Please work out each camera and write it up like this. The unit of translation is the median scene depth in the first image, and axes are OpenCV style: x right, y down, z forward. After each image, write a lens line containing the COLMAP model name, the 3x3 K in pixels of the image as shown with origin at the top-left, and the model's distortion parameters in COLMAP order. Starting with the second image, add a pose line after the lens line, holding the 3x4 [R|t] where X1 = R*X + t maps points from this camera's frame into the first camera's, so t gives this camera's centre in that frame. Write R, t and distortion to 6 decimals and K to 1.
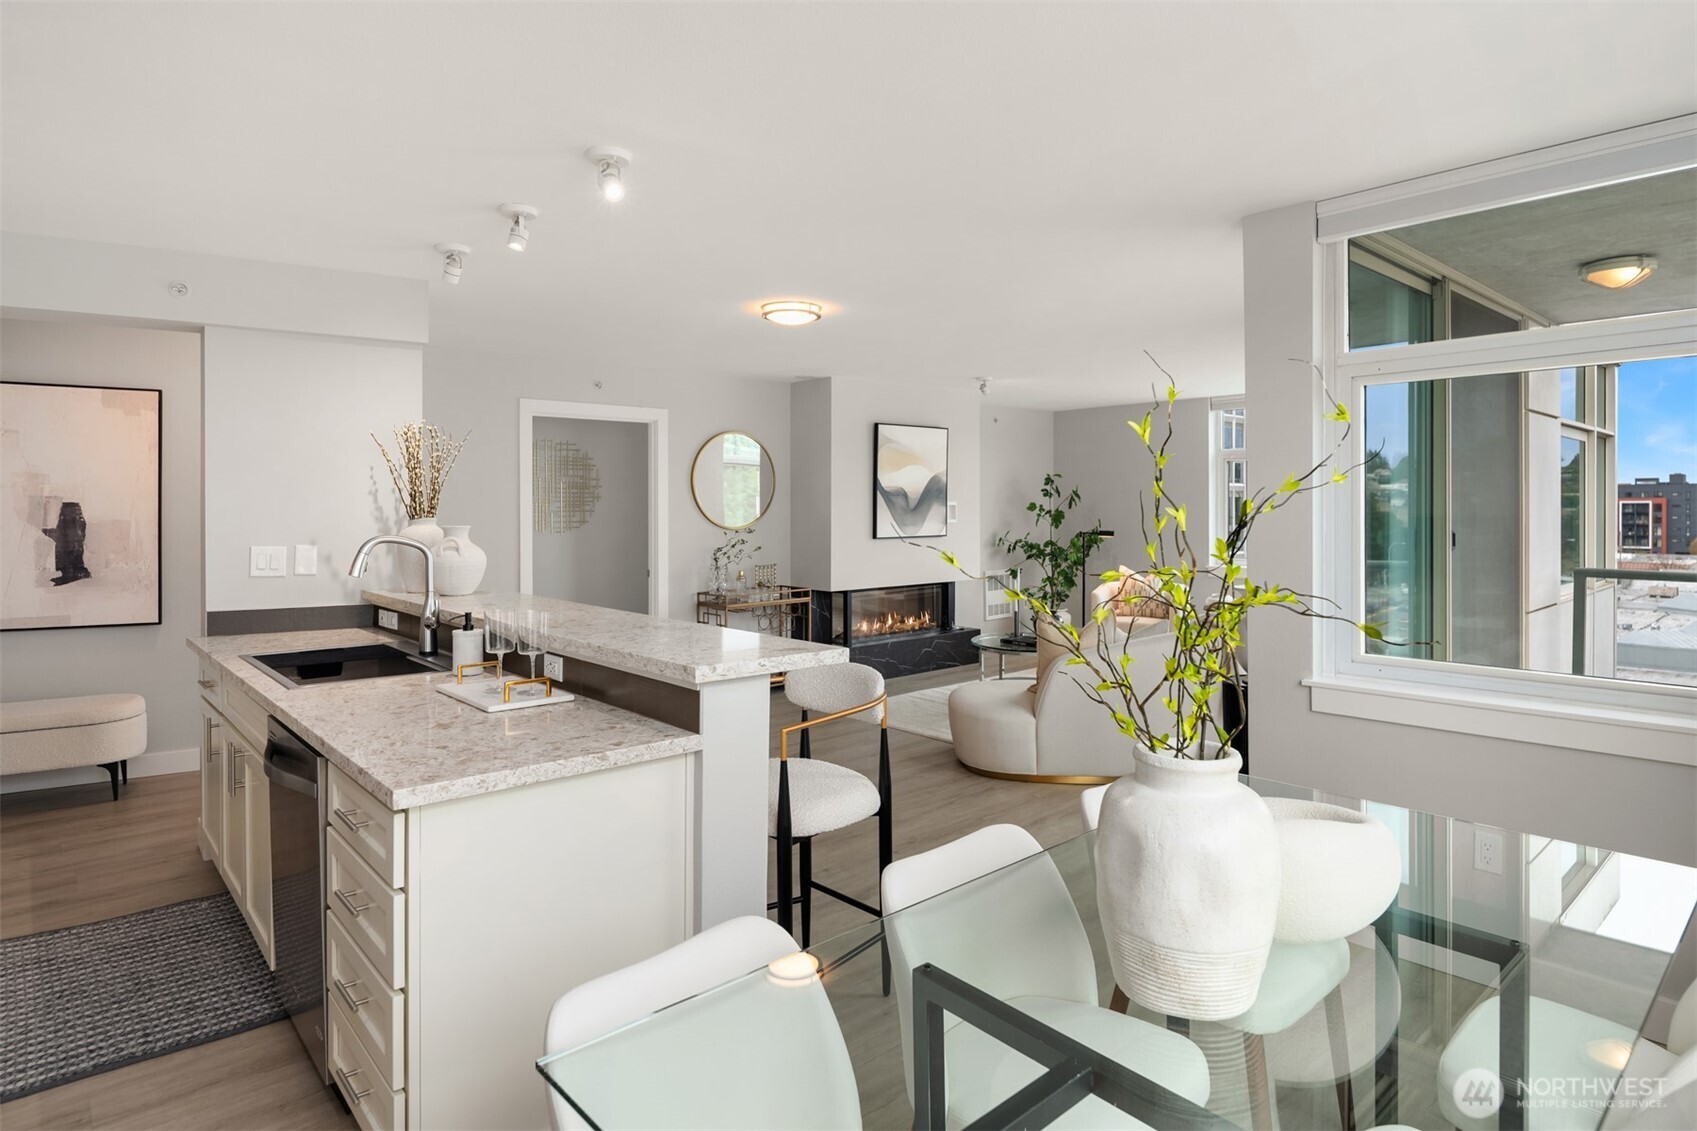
lens RADIAL K [[930.4, 0, 852.2], [0, 930.4, 511.9], [0, 0, 1]] dist [0.000811, 0.000207]
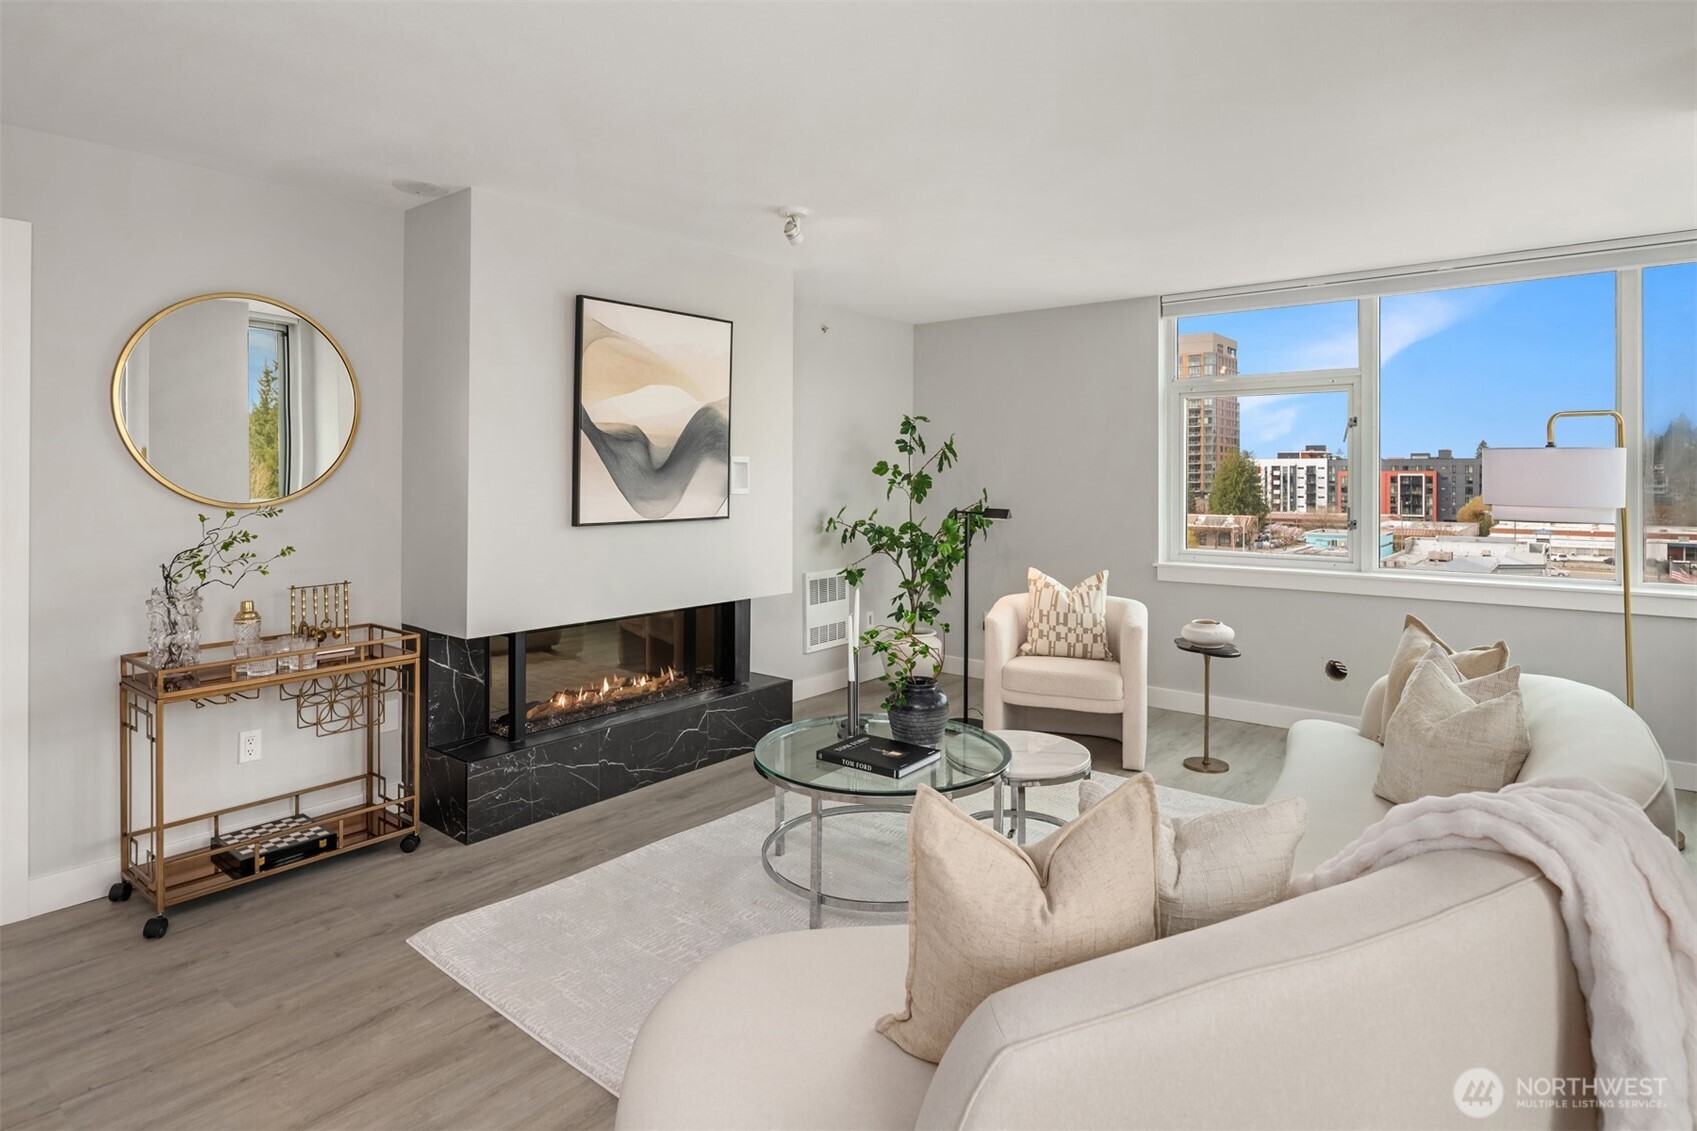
lens RADIAL K [[920.0, 0, 850.6], [0, 920.0, 472.3], [0, 0, 1]] dist [-0.004268, -0.000831]
pose [[0.986878, 0.006498, 0.161337, 0.074400], [-0.005058, 0.999944, -0.009331, 0.003116], [-0.161388, 0.008392, 0.986855, 0.399568]]
